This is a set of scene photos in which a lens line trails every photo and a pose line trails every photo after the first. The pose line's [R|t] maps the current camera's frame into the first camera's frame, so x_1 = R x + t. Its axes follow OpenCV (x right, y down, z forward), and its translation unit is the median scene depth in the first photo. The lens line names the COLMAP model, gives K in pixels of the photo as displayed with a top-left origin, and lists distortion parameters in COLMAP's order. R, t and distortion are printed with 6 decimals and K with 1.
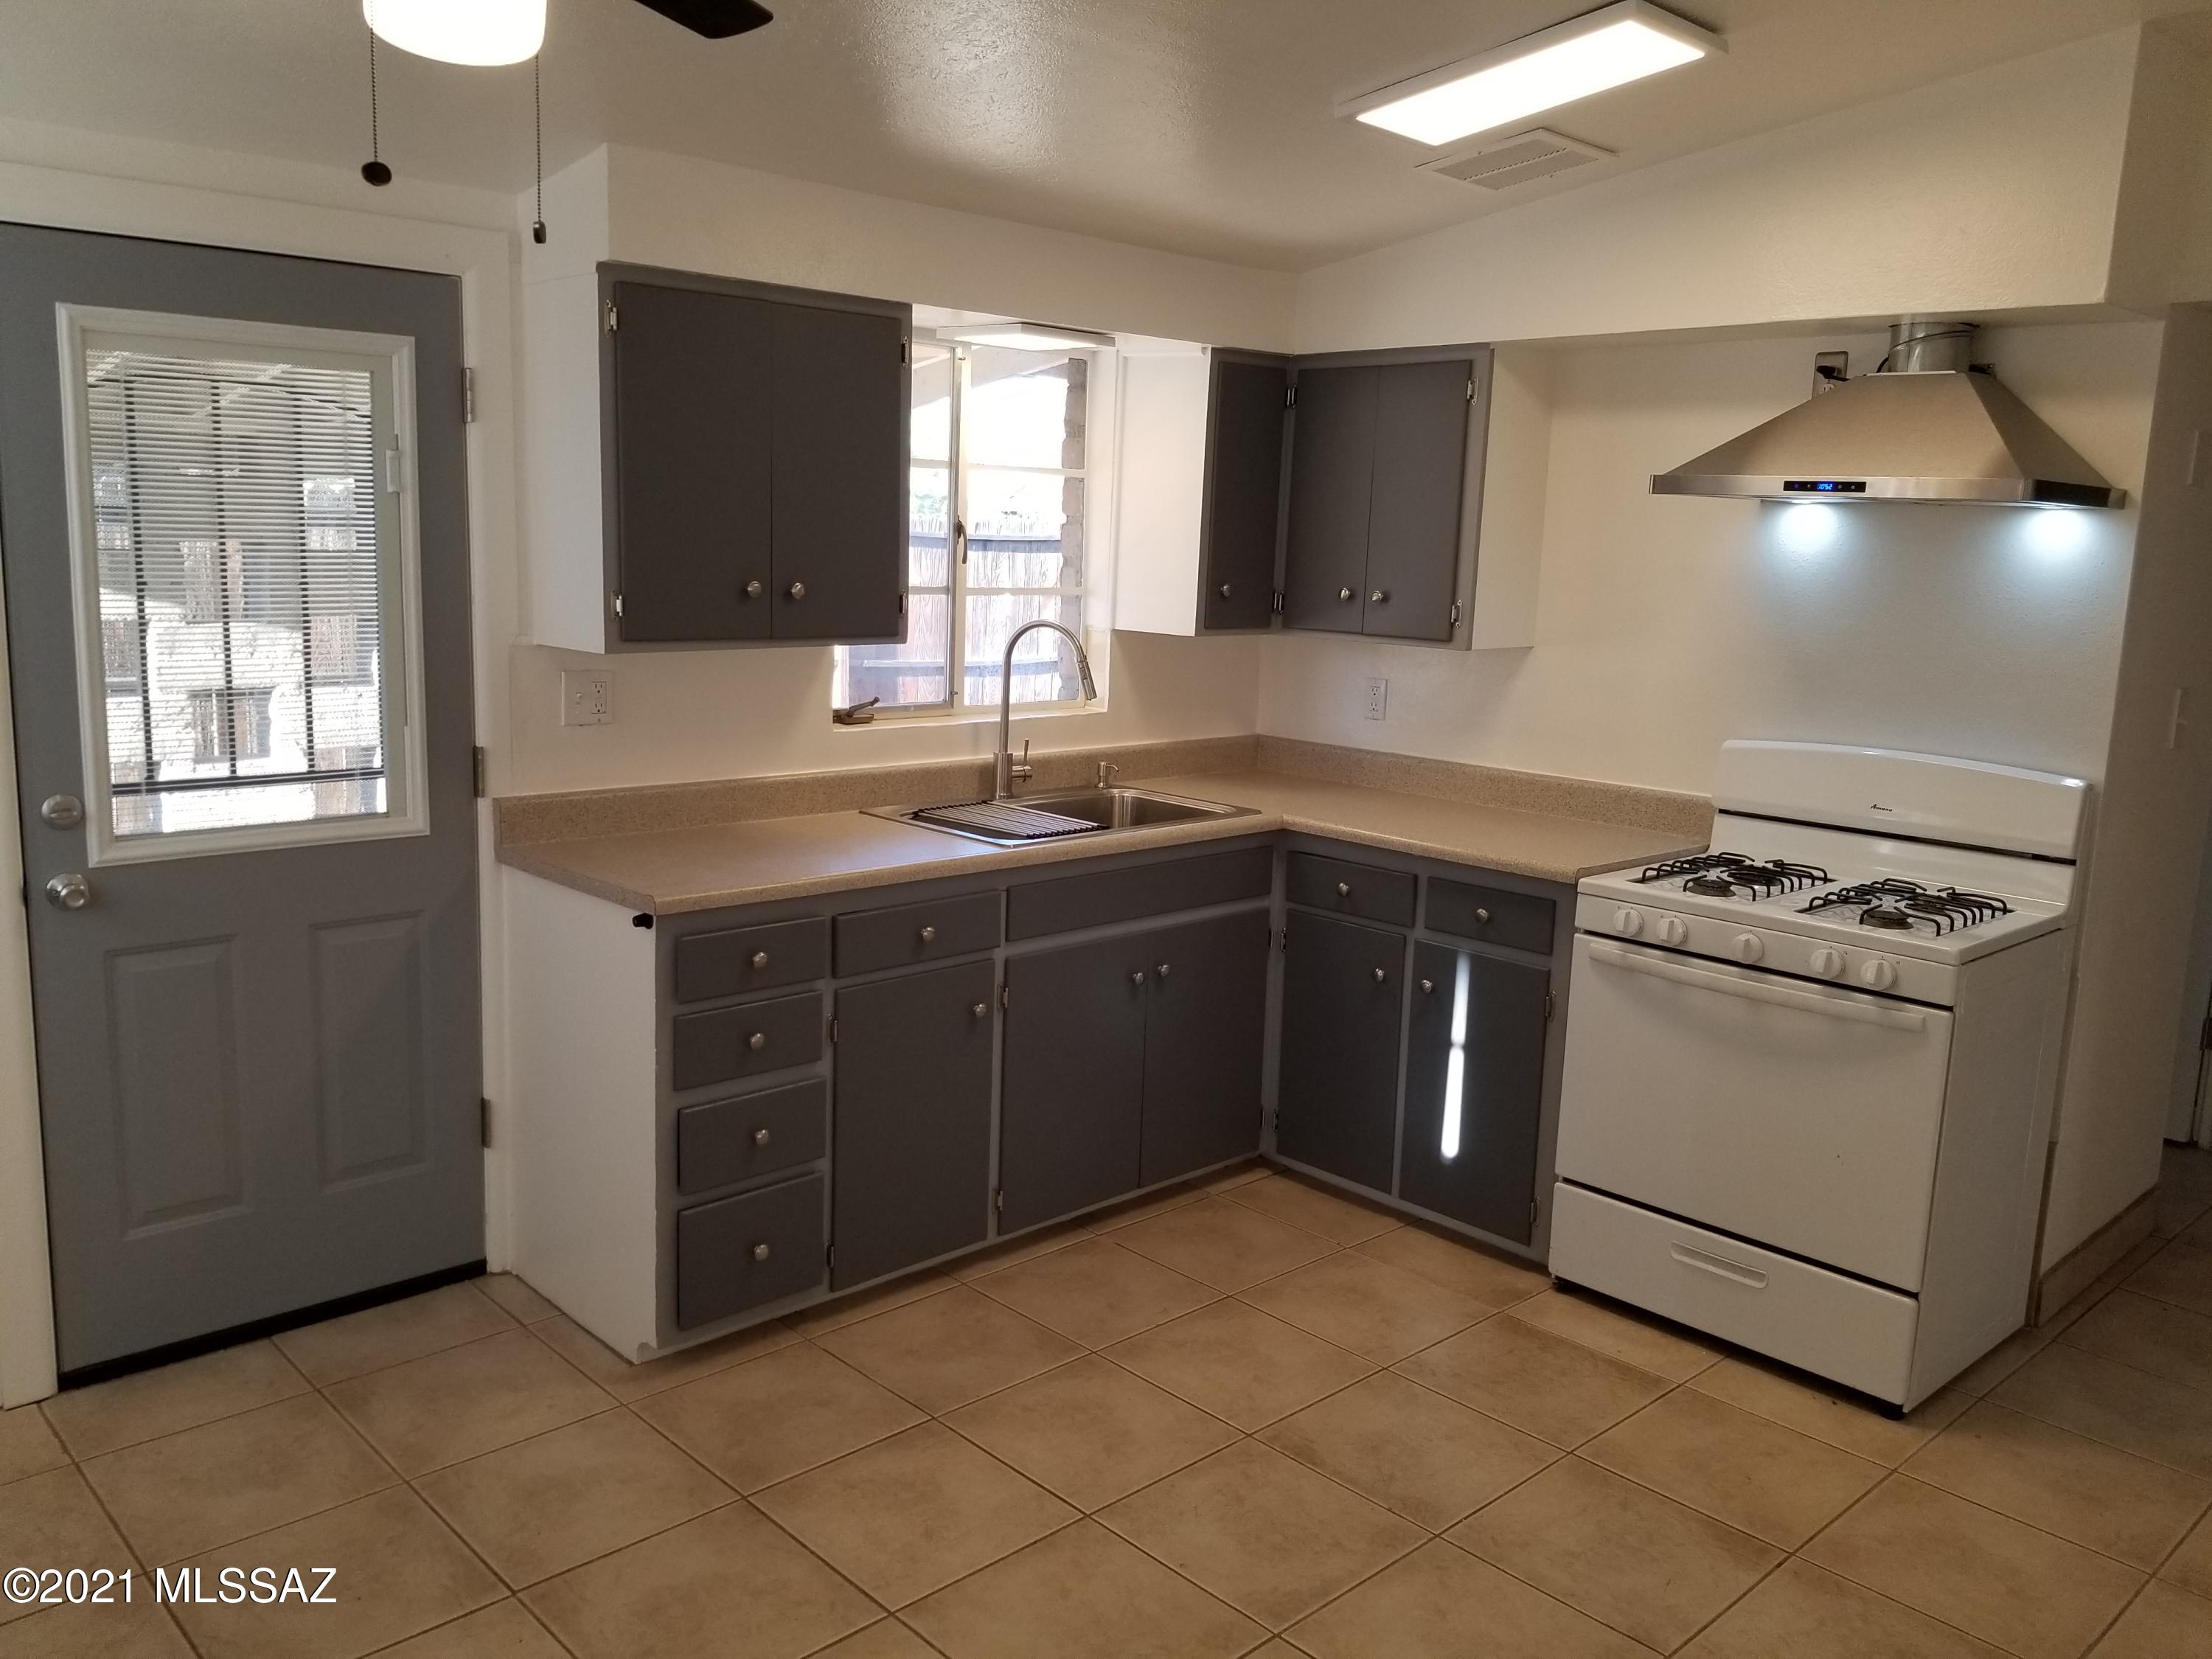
lens RADIAL K [[1741.3, 0, 1094.3], [0, 1741.3, 821.3], [0, 0, 1]] dist [0.060786, -0.117903]
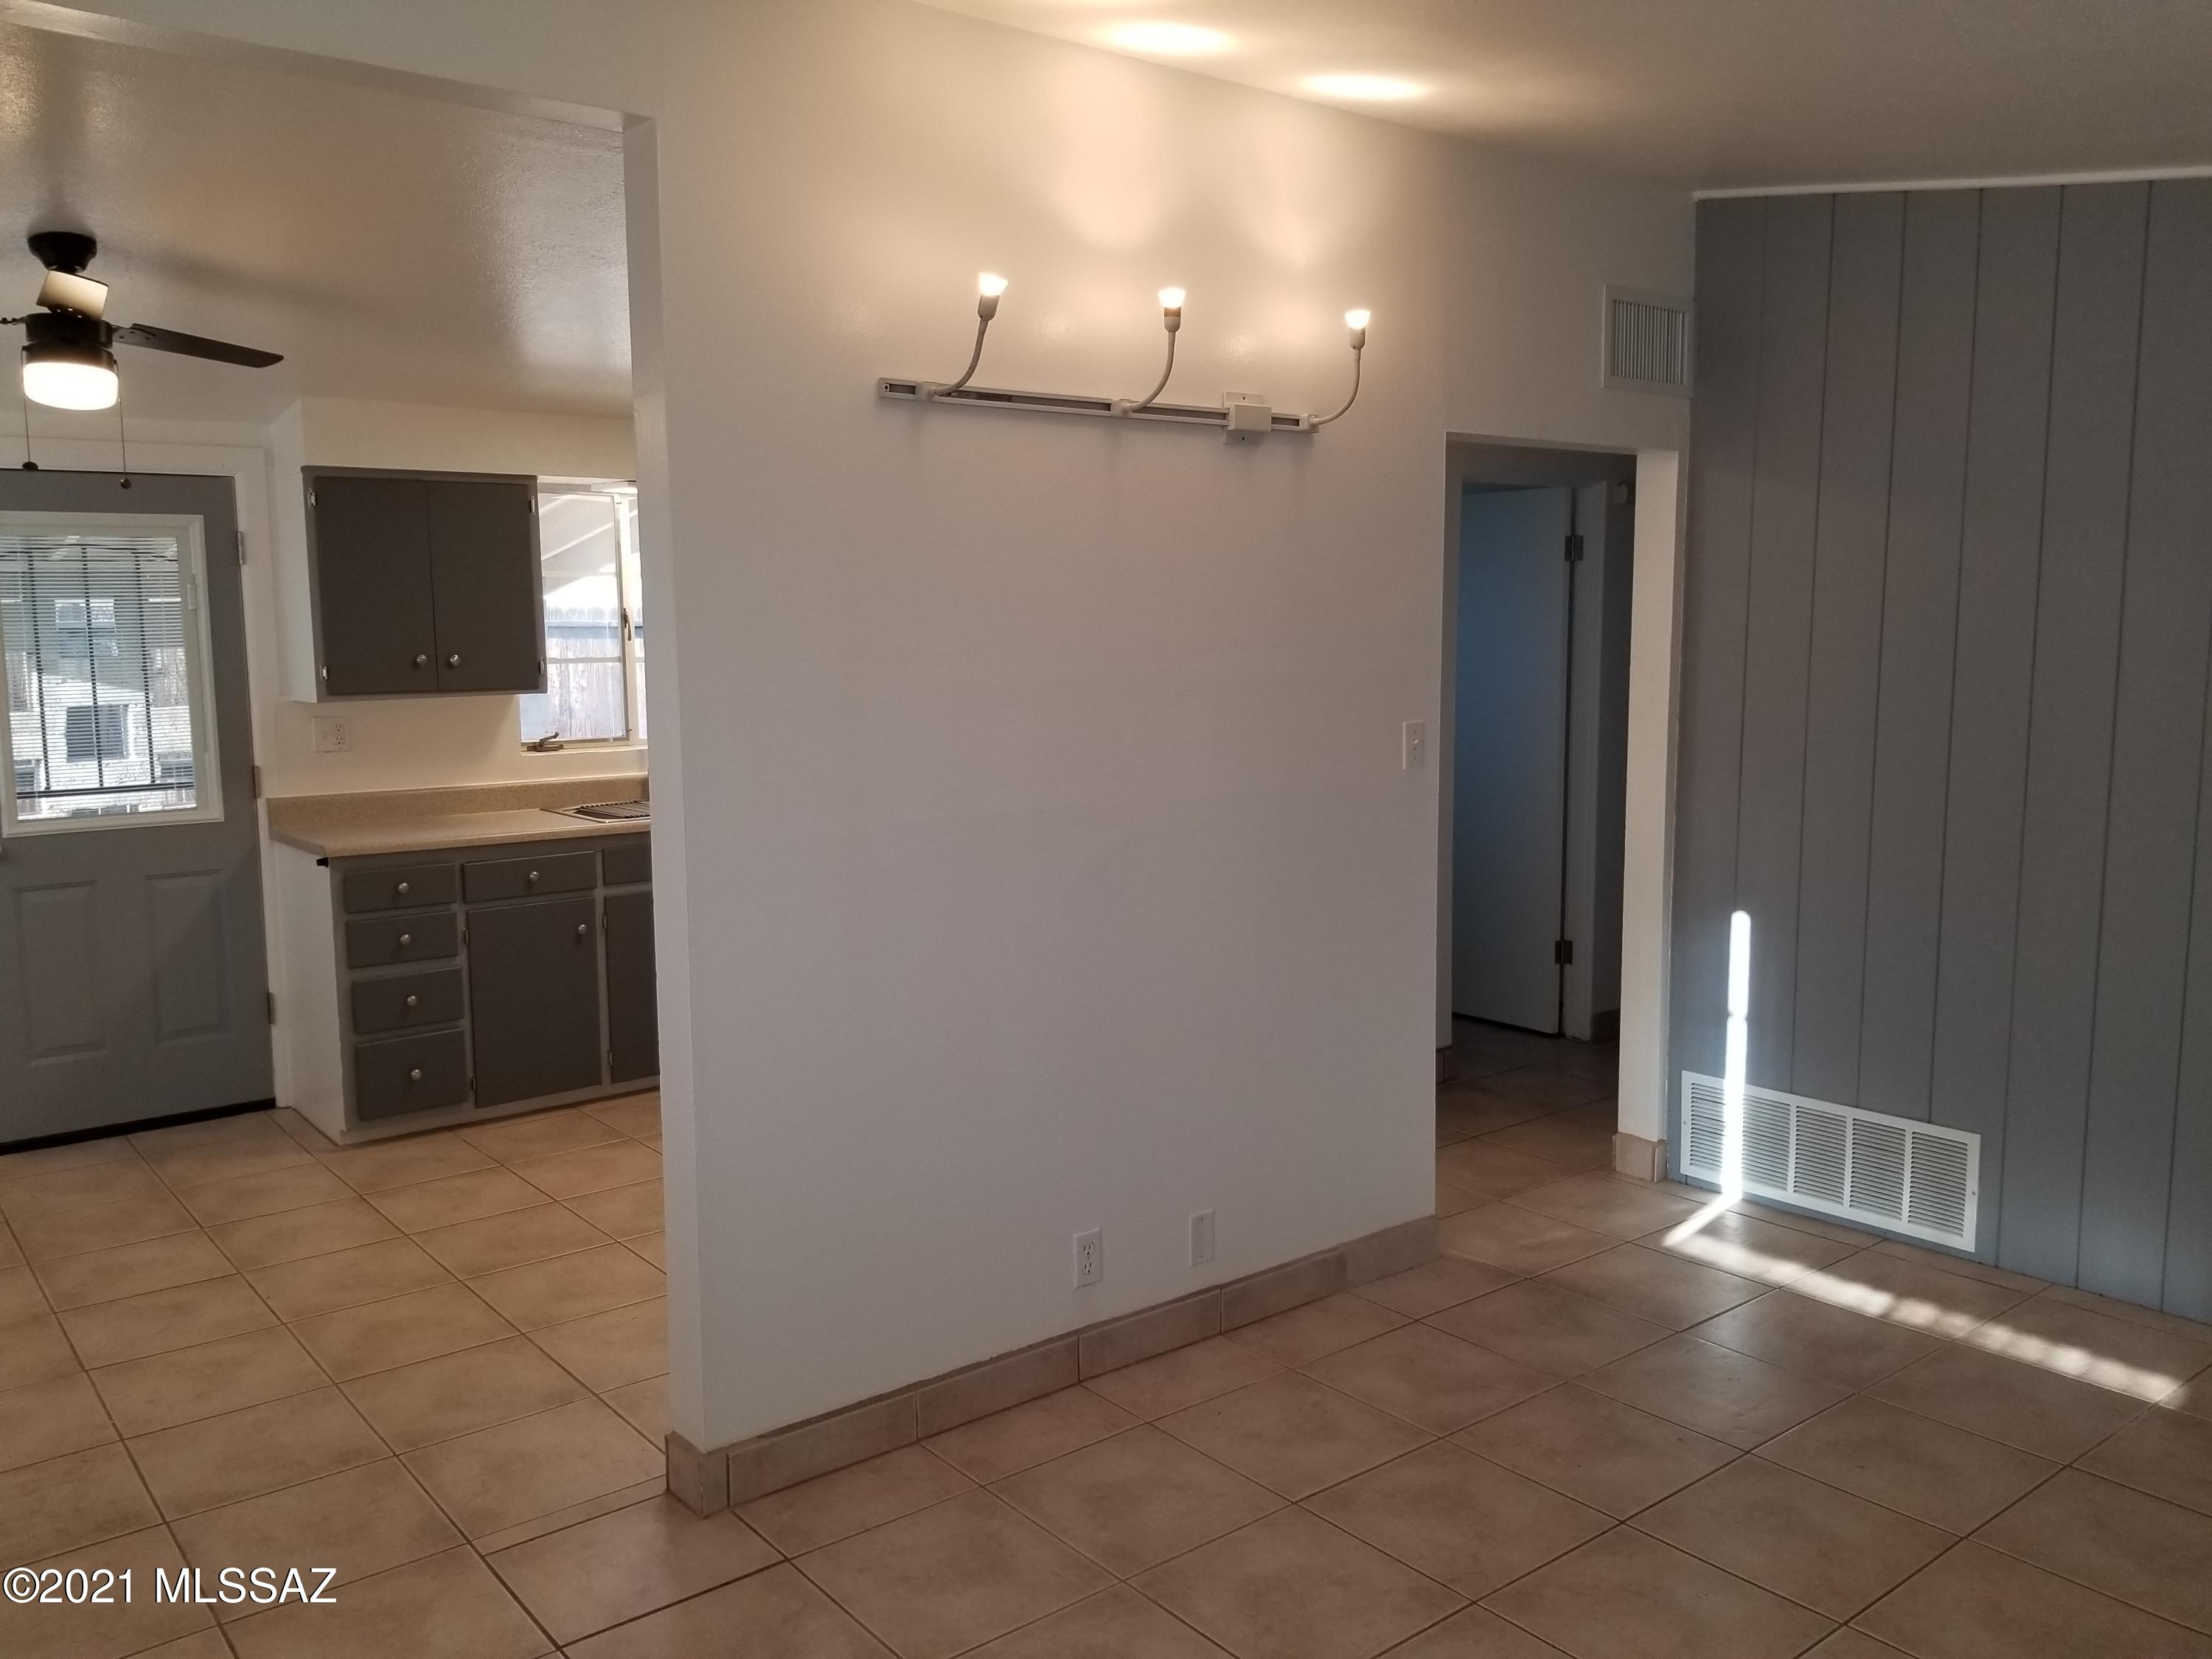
lens RADIAL K [[1741.3, 0, 1115.0], [0, 1741.3, 834.2], [0, 0, 1]] dist [0.060786, -0.117903]
pose [[0.996662, -0.029907, -0.075965, 0.561921], [0.026786, 0.998768, -0.041774, 0.109858], [0.077121, 0.039600, 0.996235, -0.539947]]
